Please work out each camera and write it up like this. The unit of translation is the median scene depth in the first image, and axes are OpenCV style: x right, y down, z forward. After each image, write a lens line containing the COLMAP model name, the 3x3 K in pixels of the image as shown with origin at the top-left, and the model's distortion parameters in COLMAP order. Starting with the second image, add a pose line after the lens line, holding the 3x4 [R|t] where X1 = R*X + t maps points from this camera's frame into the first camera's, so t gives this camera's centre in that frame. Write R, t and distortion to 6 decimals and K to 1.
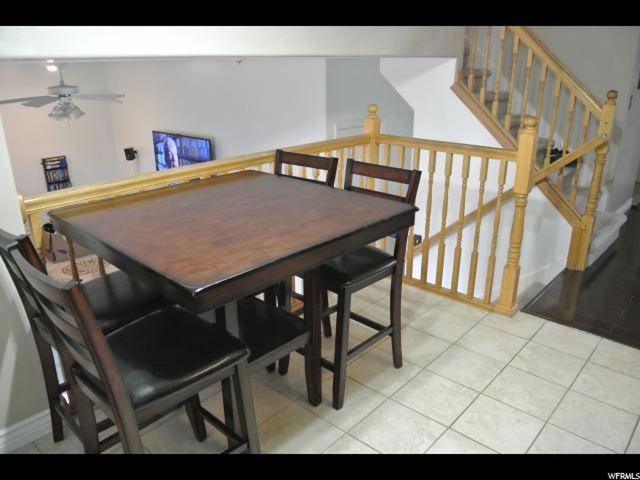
lens RADIAL K [[501.0, 0, 320.6], [0, 501.0, 240.4], [0, 0, 1]] dist [-0.077797, 0.008330]
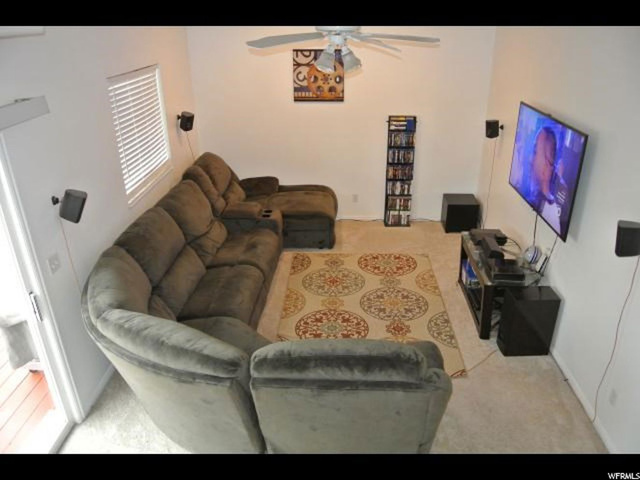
lens RADIAL K [[501.0, 0, 320.4], [0, 501.0, 240.2], [0, 0, 1]] dist [-0.077797, 0.008330]
pose [[0.634857, 0.315287, -0.705373, 0.007892], [-0.254236, 0.947356, 0.194628, -0.102267], [0.729603, 0.055770, 0.681593, 0.358170]]
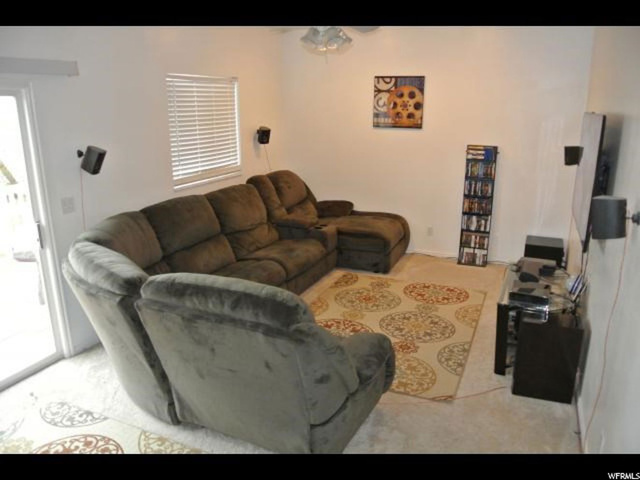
lens RADIAL K [[501.0, 0, 317.6], [0, 501.0, 238.8], [0, 0, 1]] dist [-0.077797, 0.008330]
pose [[0.310983, 0.251015, -0.916669, 0.109132], [-0.324400, 0.934605, 0.145872, -0.065159], [0.893339, 0.252004, 0.372075, 0.527978]]
